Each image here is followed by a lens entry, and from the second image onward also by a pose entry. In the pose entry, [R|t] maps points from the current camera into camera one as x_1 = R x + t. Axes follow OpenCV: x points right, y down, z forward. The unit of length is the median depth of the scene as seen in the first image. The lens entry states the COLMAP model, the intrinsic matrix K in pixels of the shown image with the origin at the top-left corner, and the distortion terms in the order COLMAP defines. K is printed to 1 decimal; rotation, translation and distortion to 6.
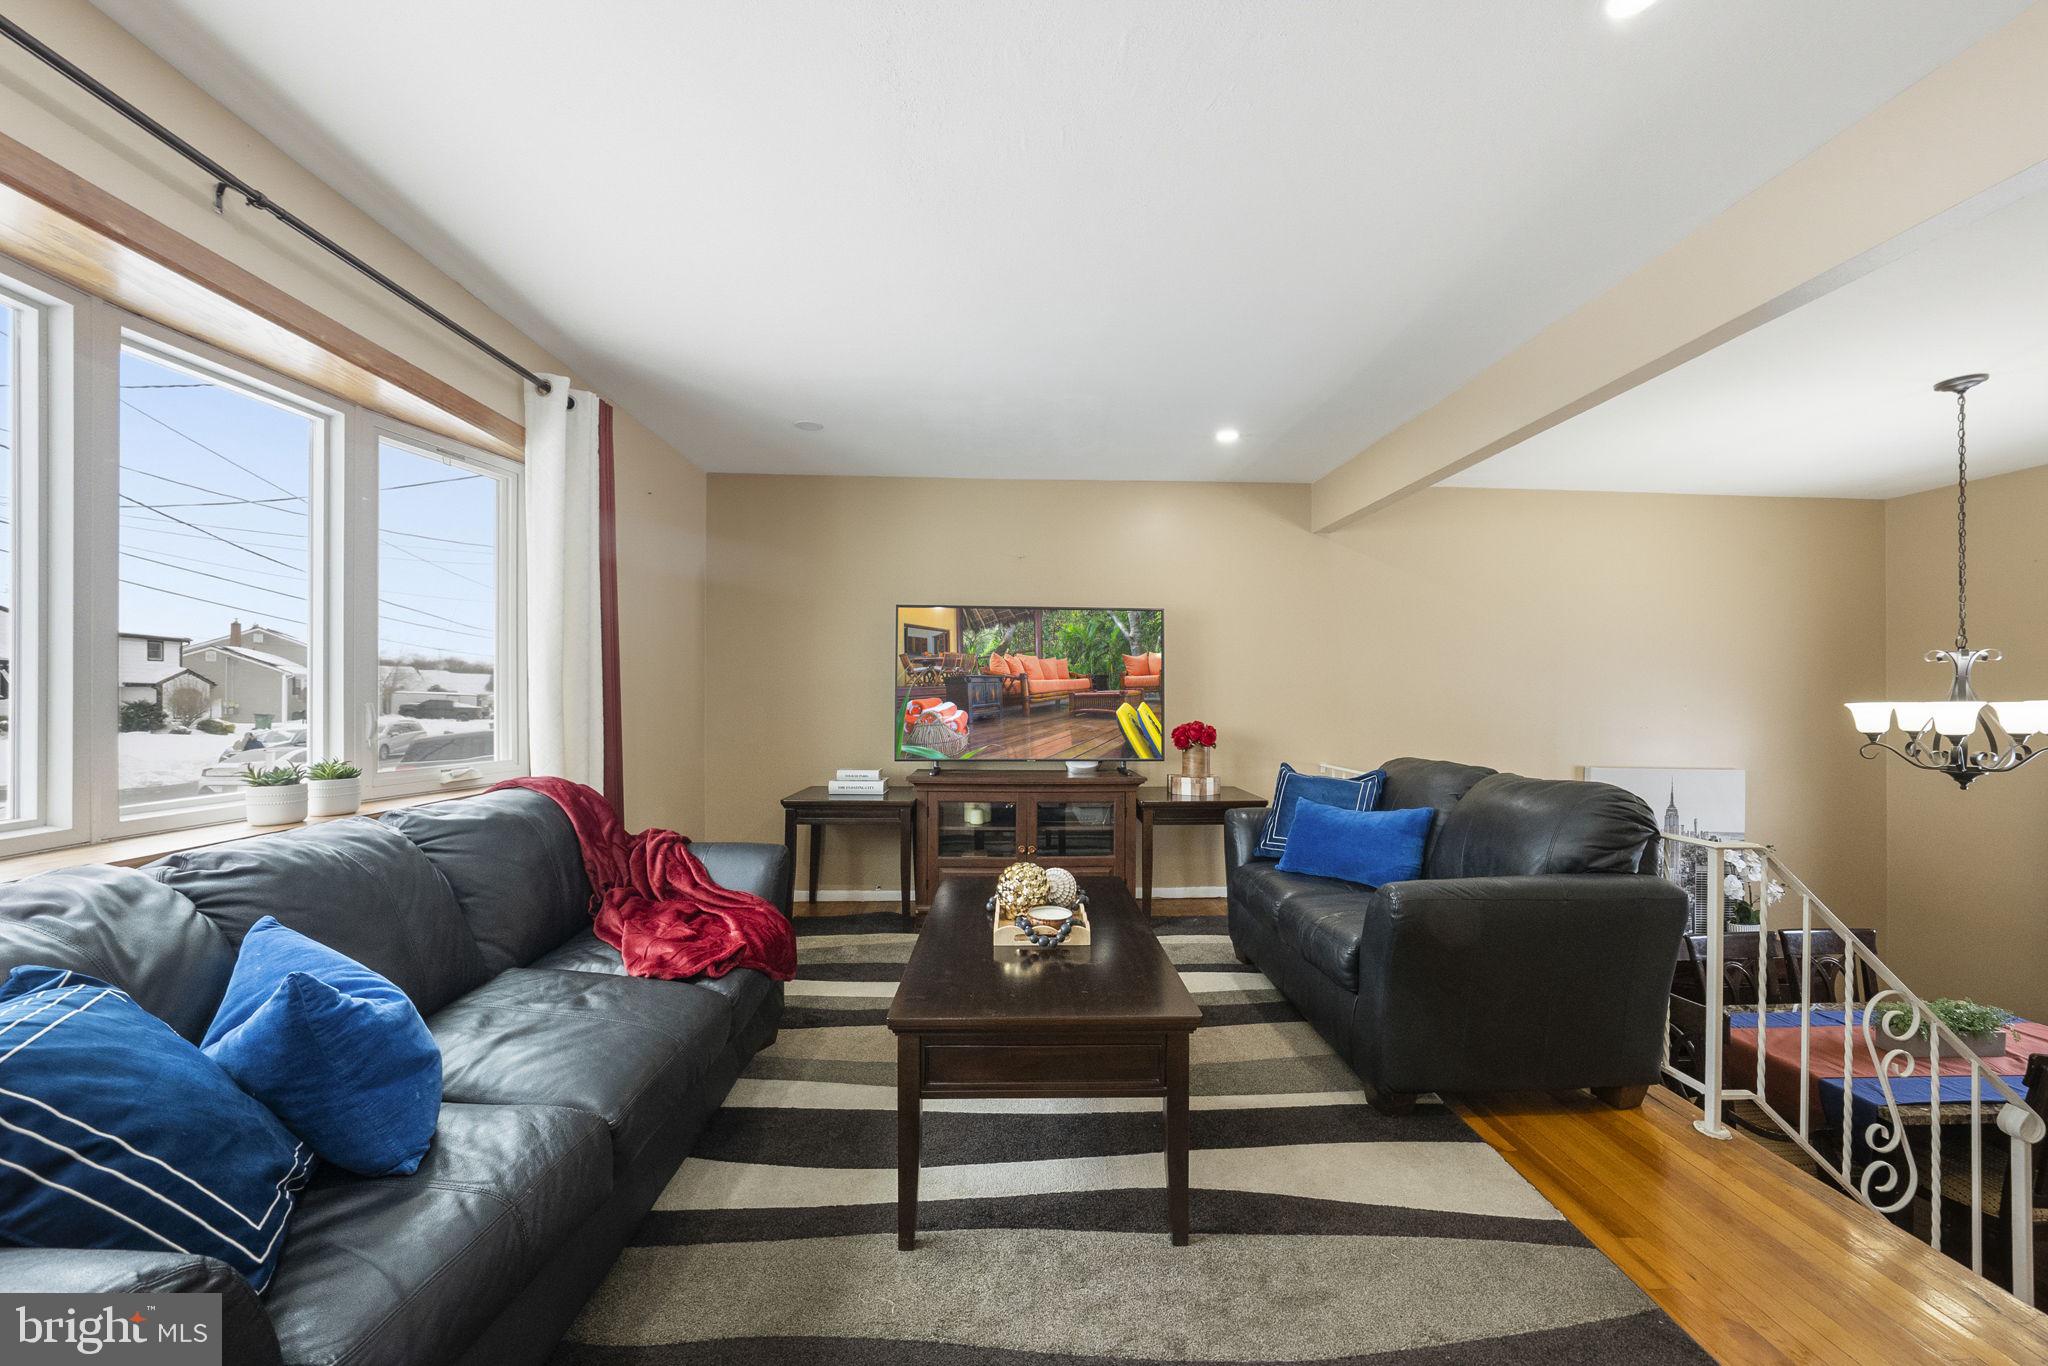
lens RADIAL K [[739.3, 0, 1040.2], [0, 739.3, 696.2], [0, 0, 1]] dist [-0.013359, 0.000410]
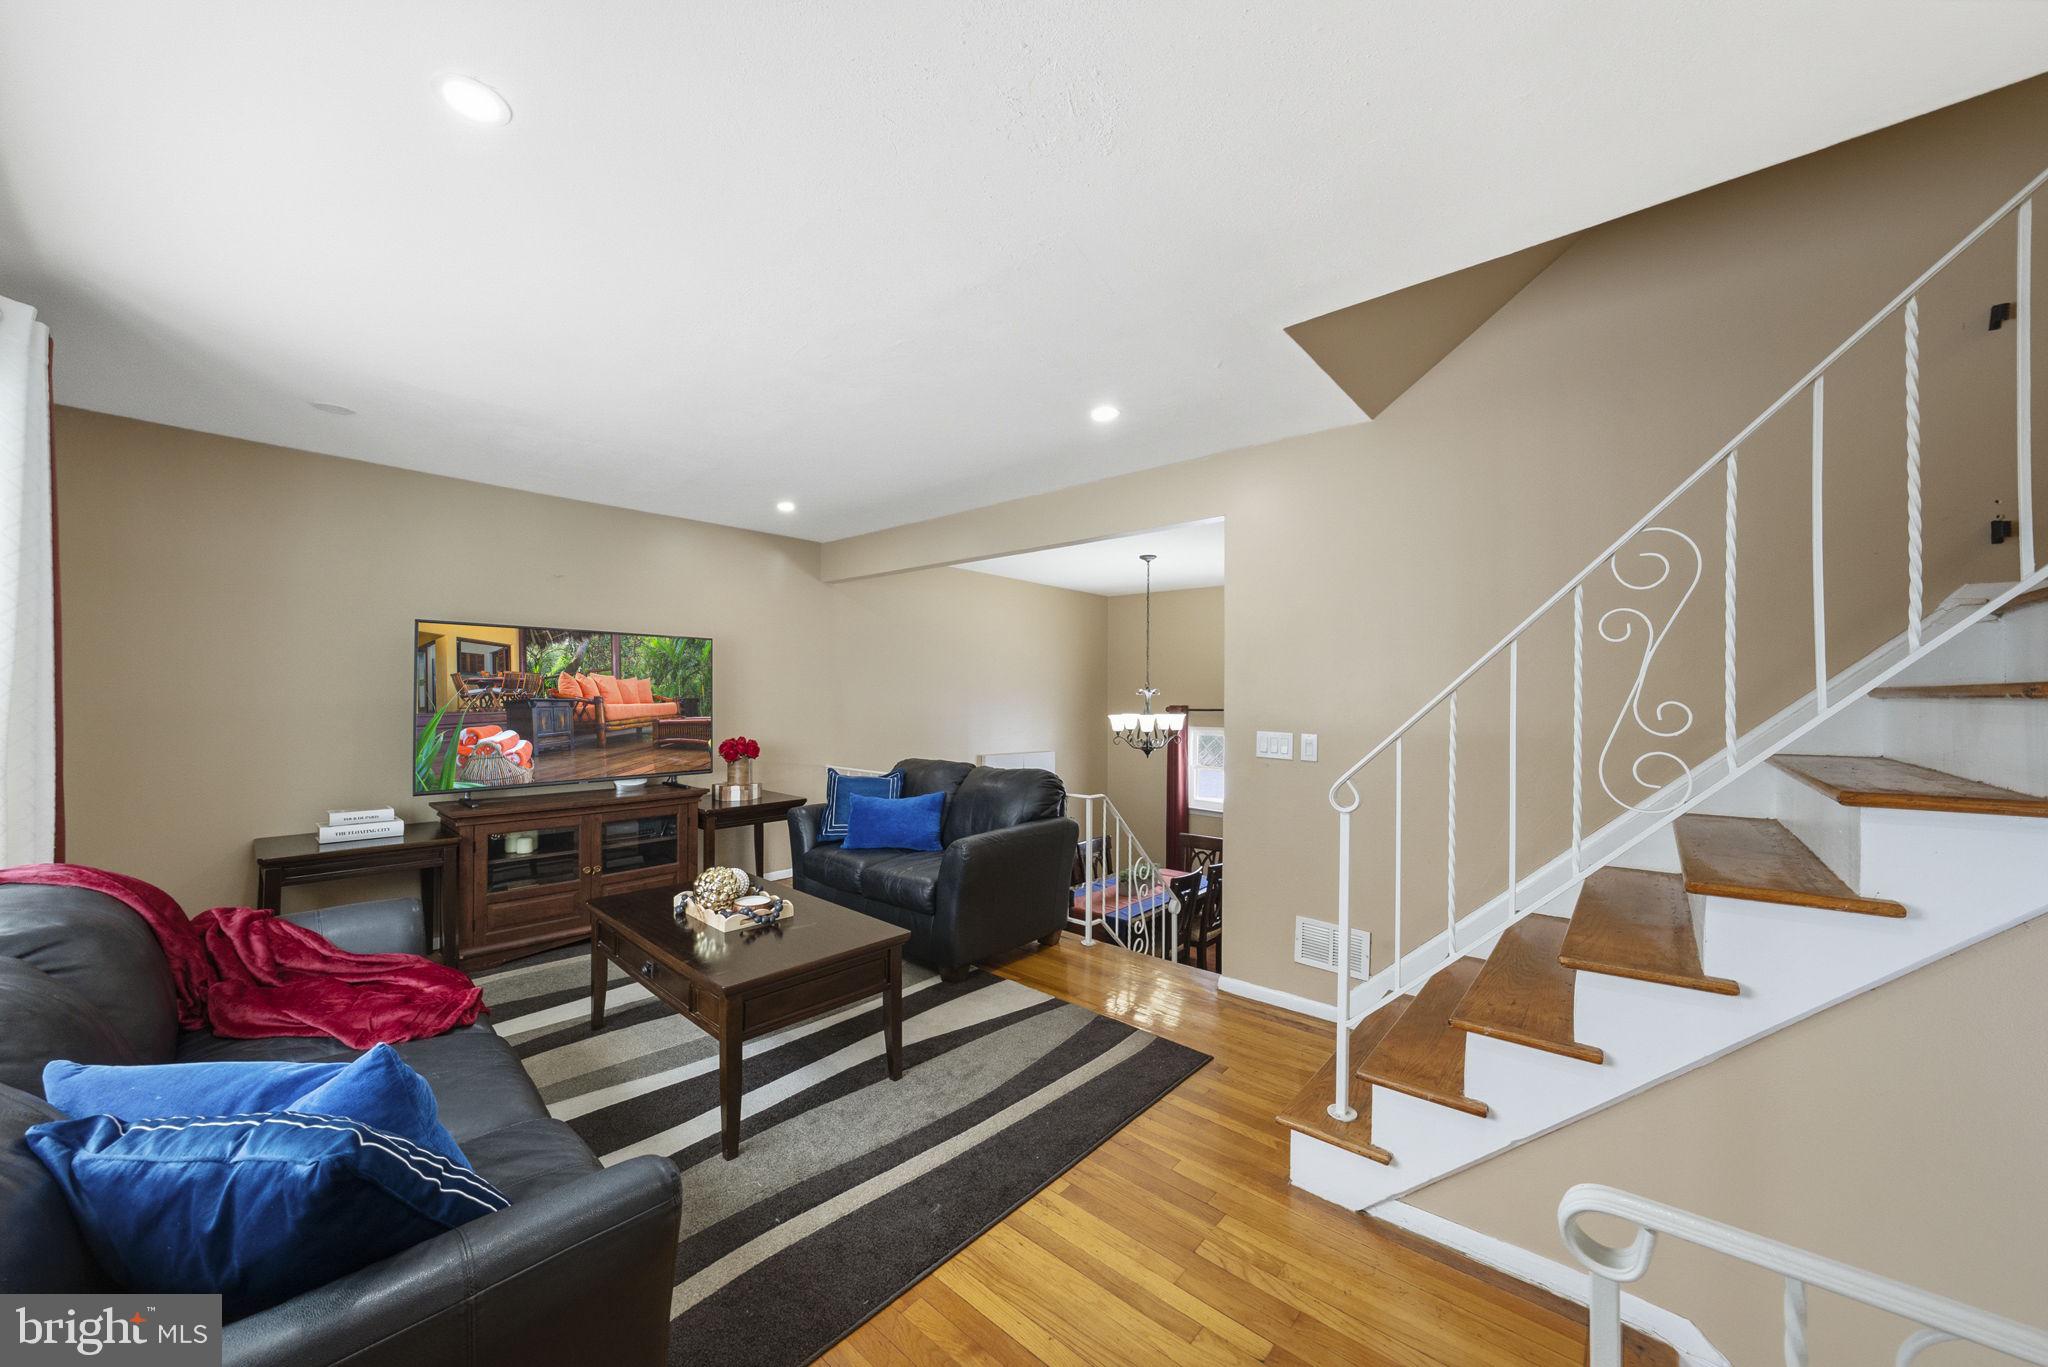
lens RADIAL K [[739.3, 0, 1040.2], [0, 739.3, 696.7], [0, 0, 1]] dist [-0.013359, 0.000410]
pose [[0.677134, 0.000509, 0.735859, -0.446881], [-0.007915, 0.999947, 0.006592, -0.054811], [-0.735817, -0.010288, 0.677102, -0.171755]]
